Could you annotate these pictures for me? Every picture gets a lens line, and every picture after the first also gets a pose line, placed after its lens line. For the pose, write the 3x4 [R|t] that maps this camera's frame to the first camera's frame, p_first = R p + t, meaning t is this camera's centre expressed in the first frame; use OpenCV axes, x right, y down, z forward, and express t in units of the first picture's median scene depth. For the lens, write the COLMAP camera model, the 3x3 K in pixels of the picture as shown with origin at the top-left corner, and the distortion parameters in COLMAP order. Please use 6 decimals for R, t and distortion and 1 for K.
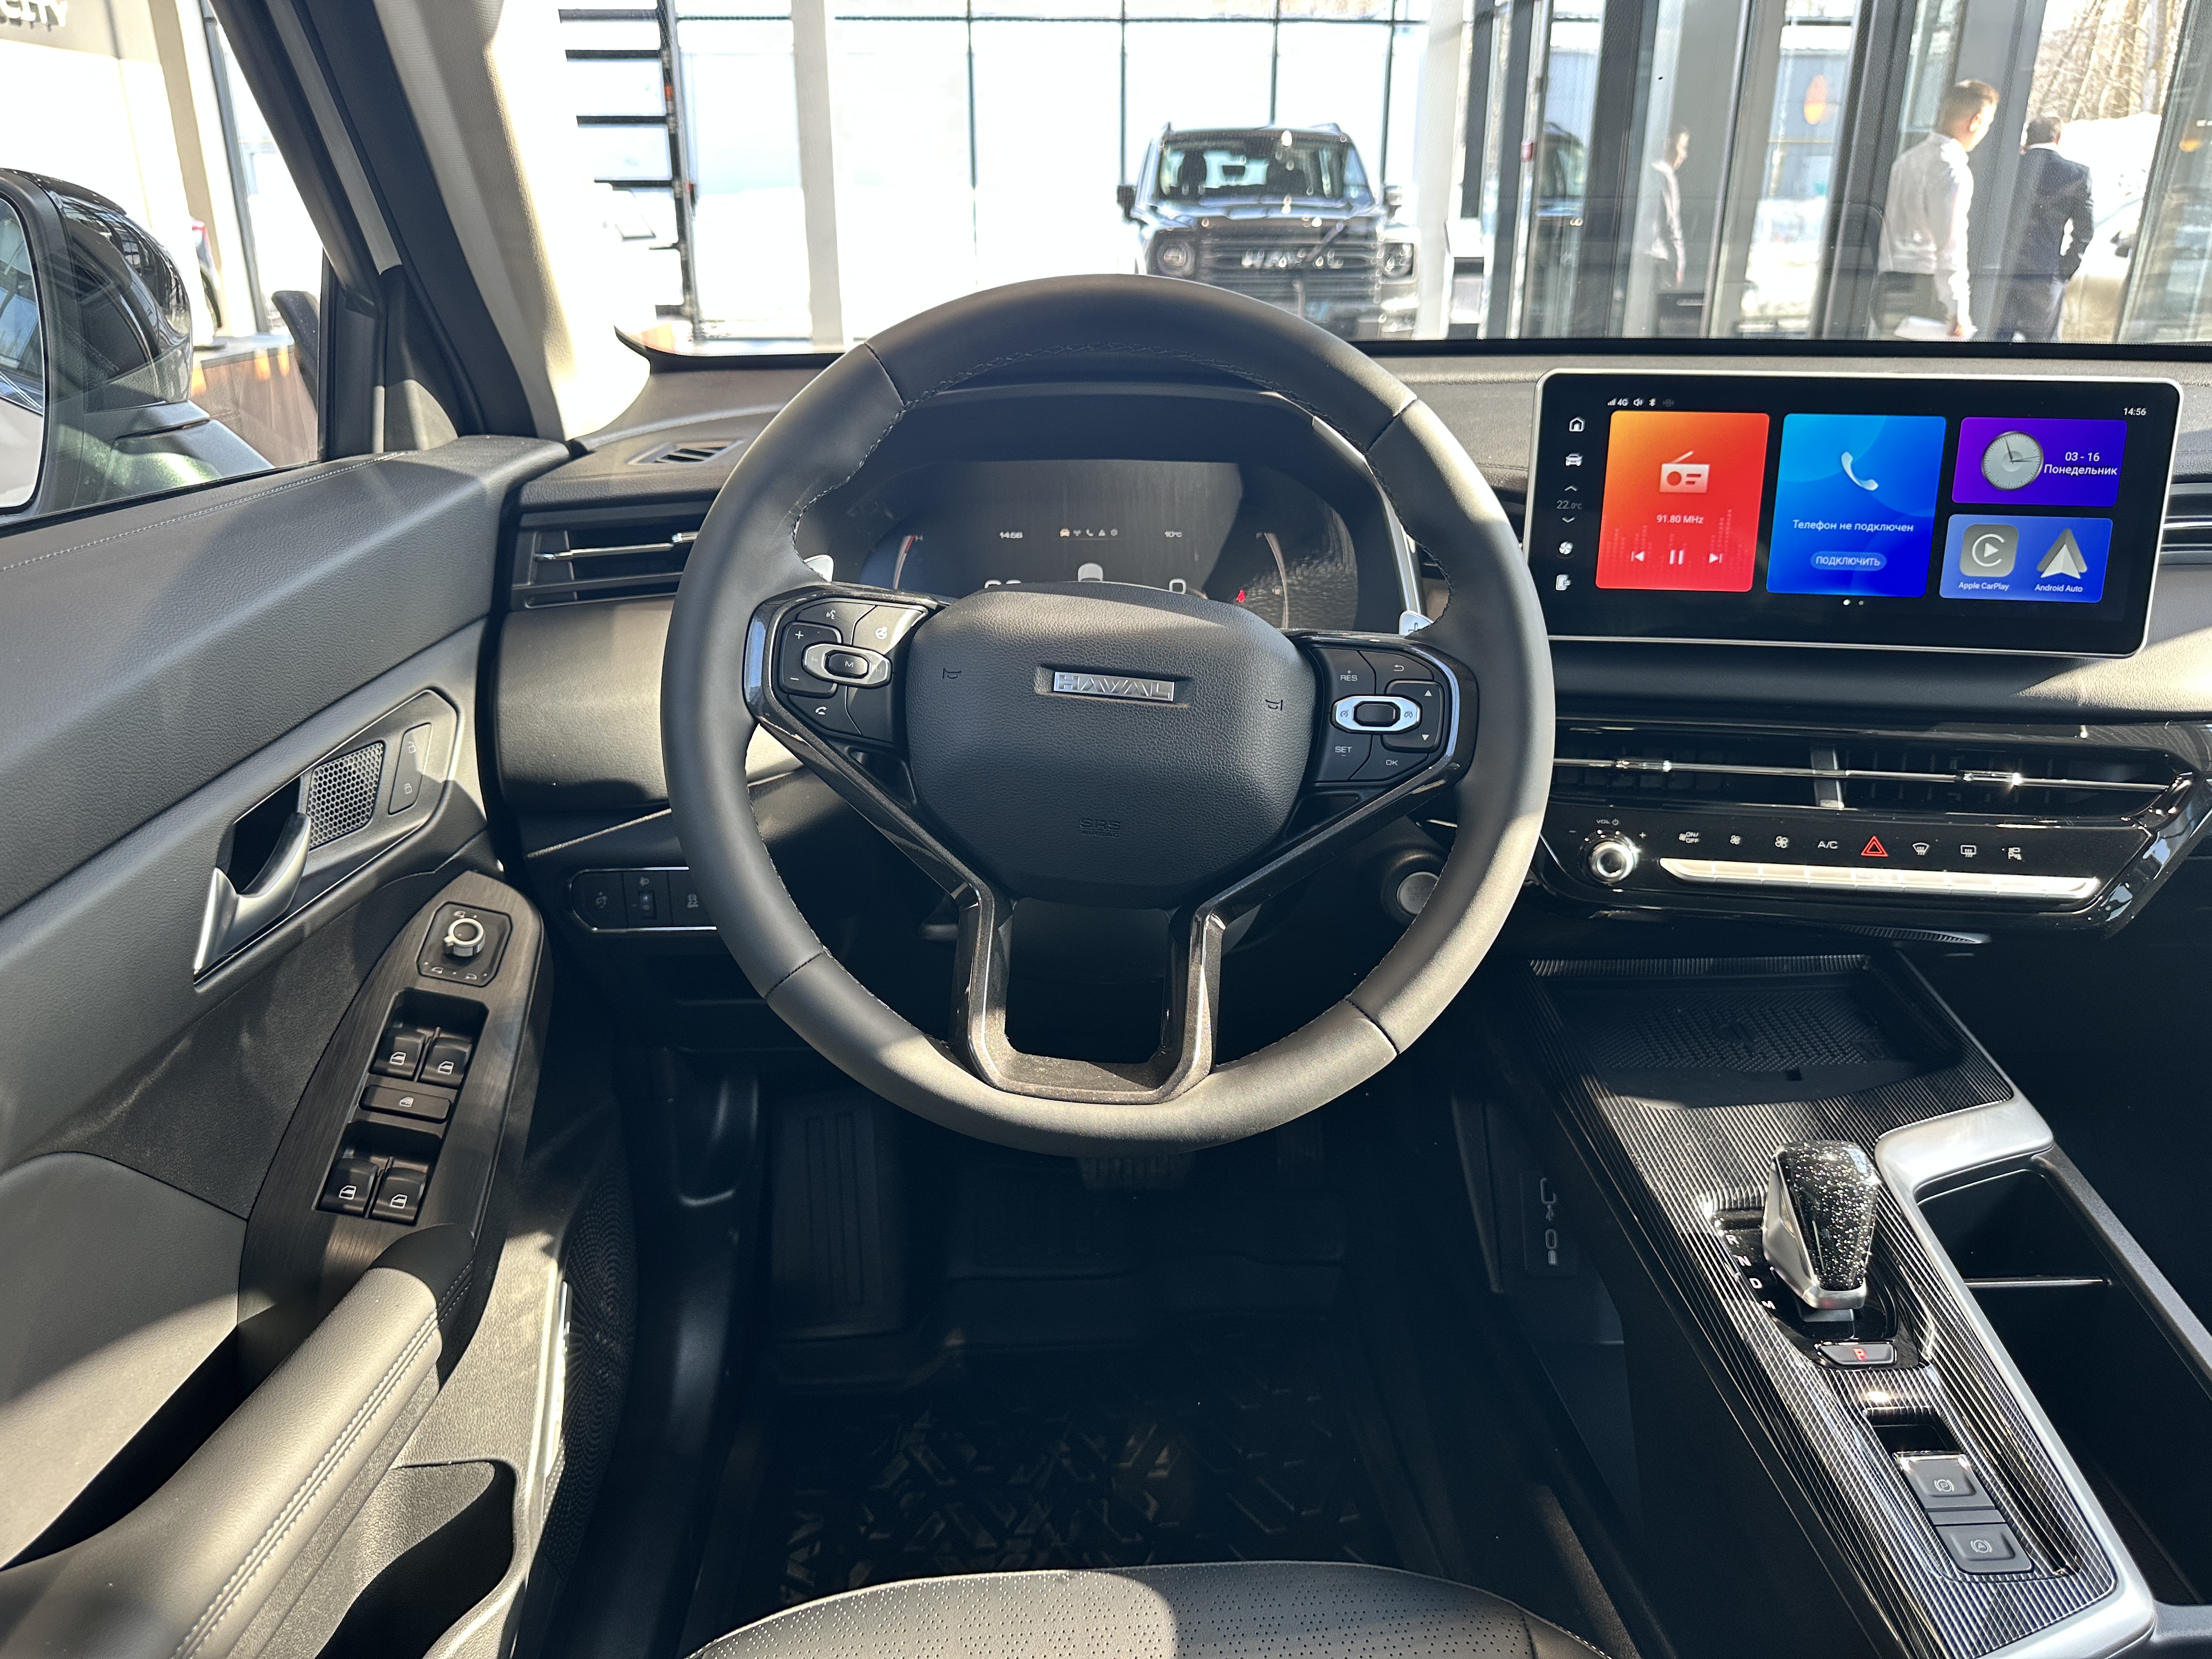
lens RADIAL K [[1496.3, 0, 1113.0], [0, 1496.3, 825.4], [0, 0, 1]] dist [0.021348, -0.018843]
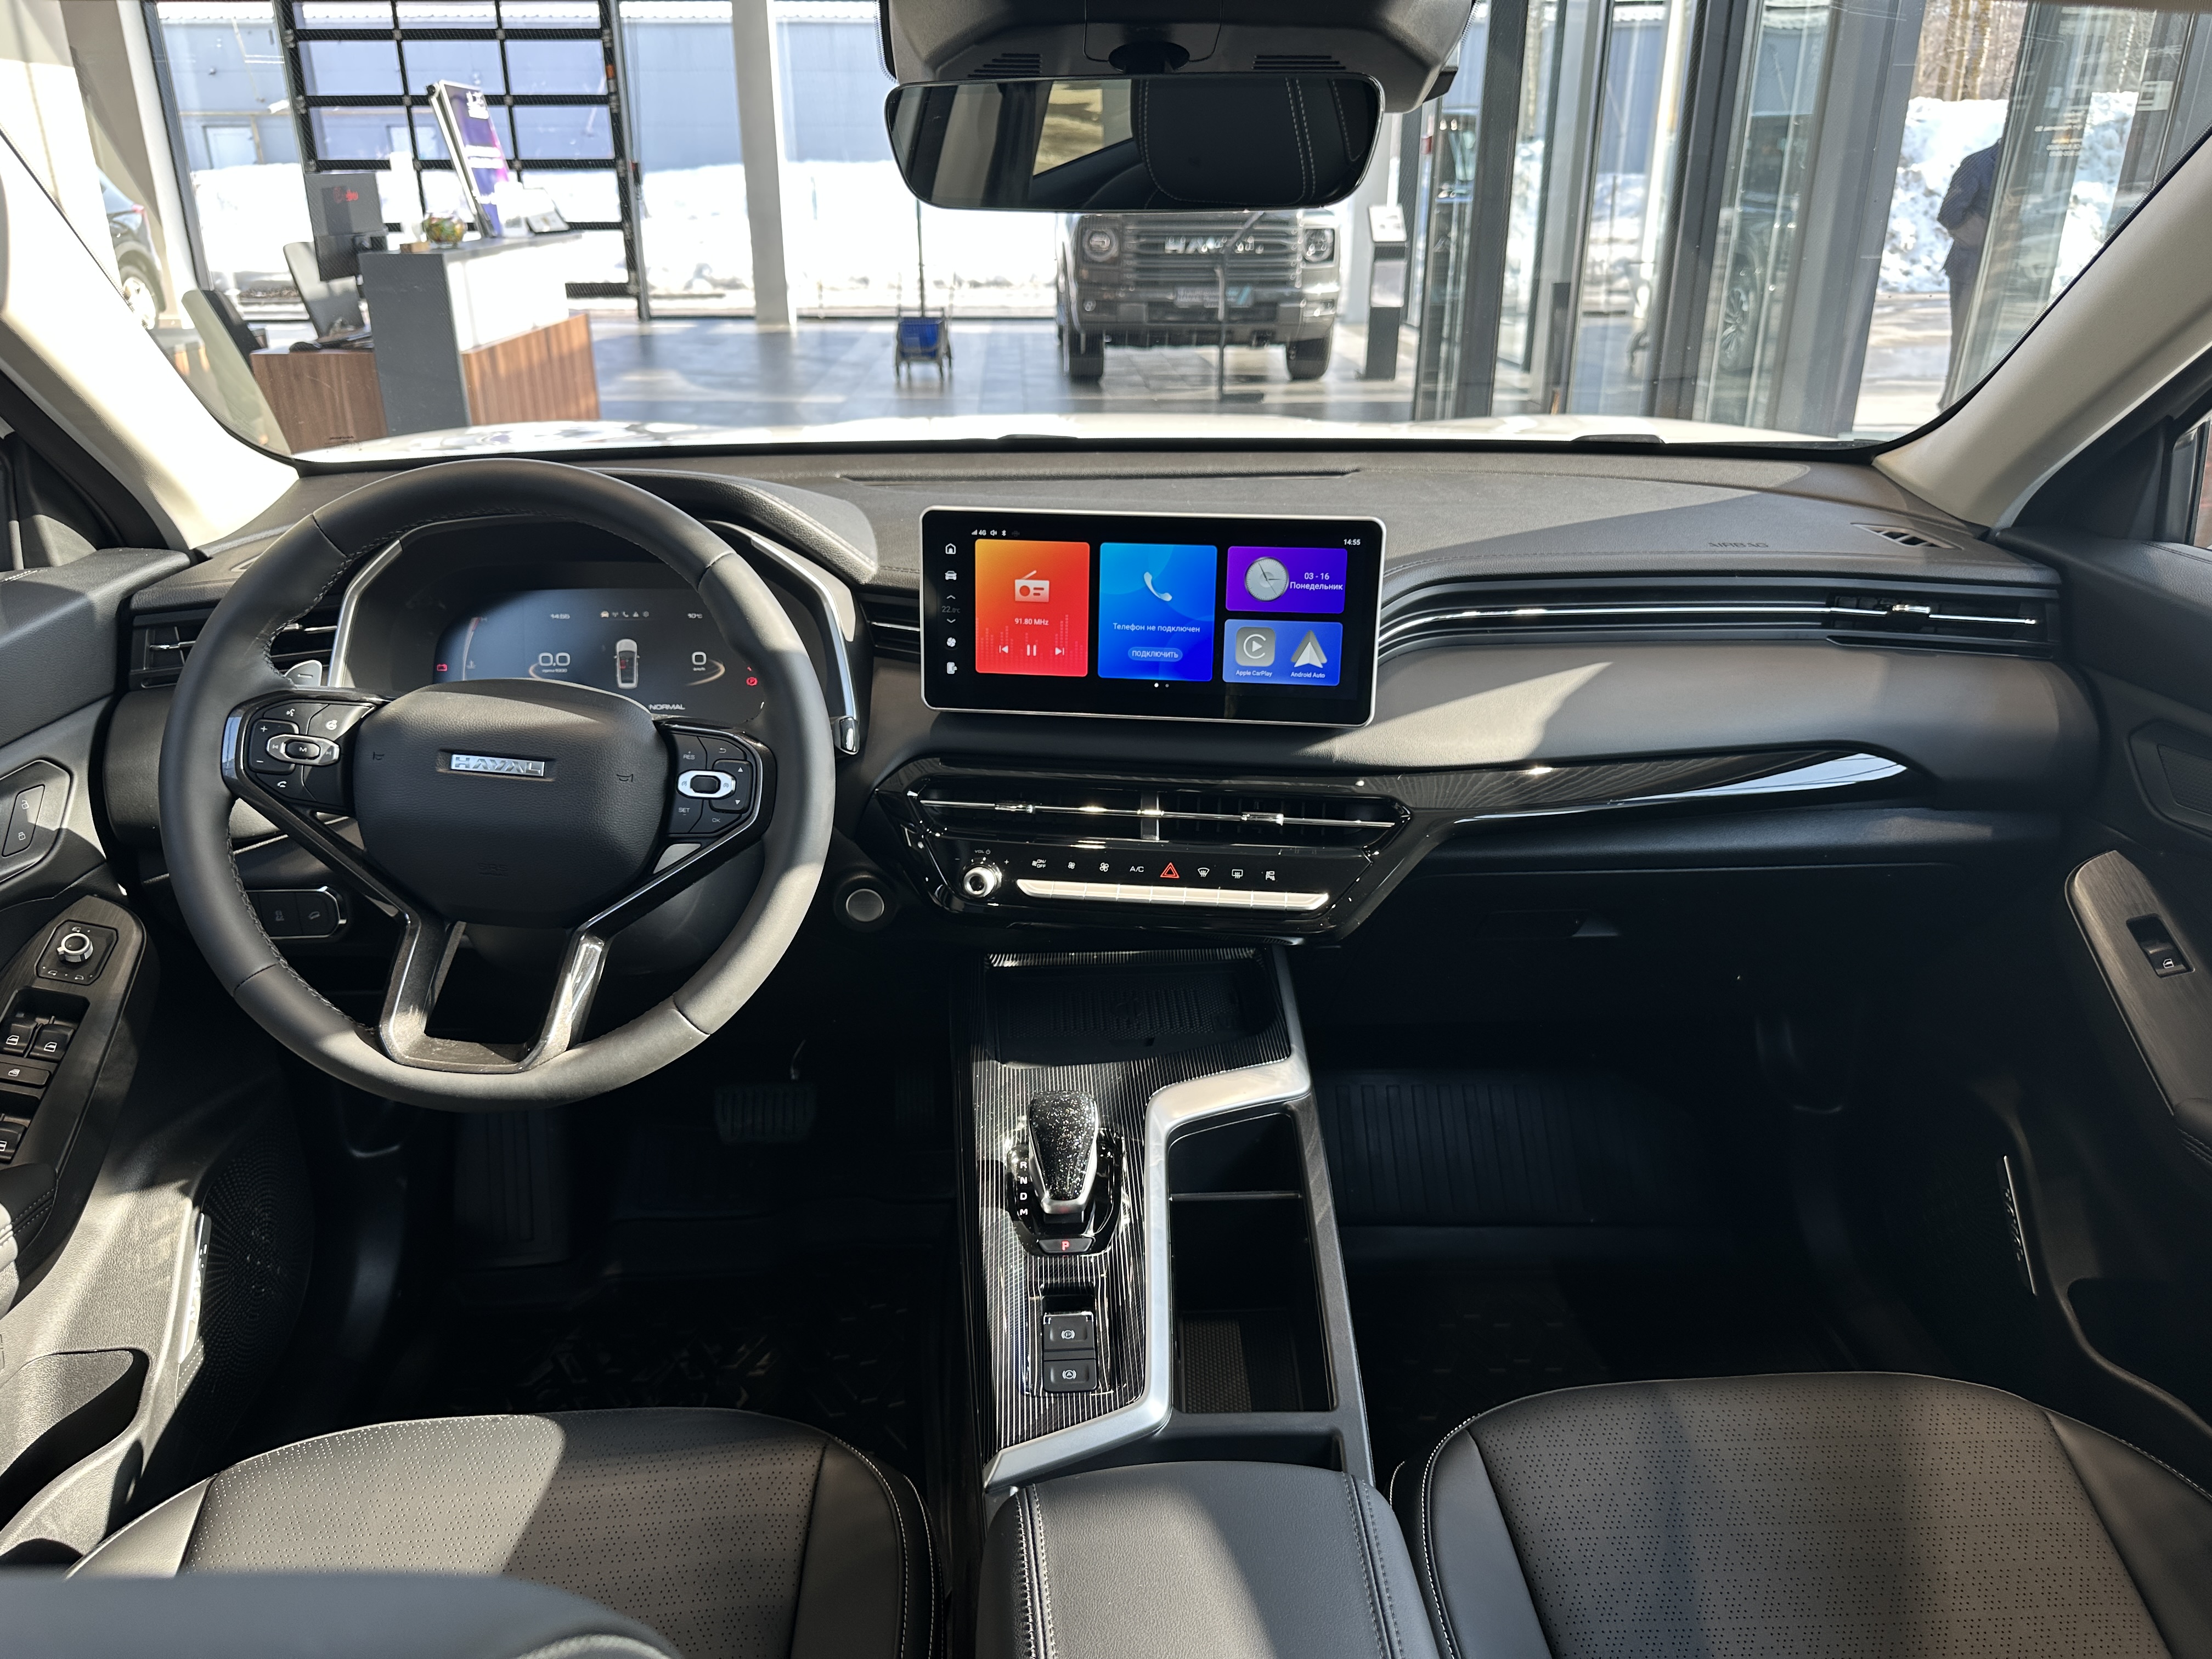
lens RADIAL K [[1496.3, 0, 1107.3], [0, 1496.3, 824.1], [0, 0, 1]] dist [0.021348, -0.018843]
pose [[0.999913, -0.004814, 0.012252, 0.434753], [0.004581, 0.999809, 0.019004, -0.051770], [-0.012342, -0.018947, 0.999744, -0.309545]]
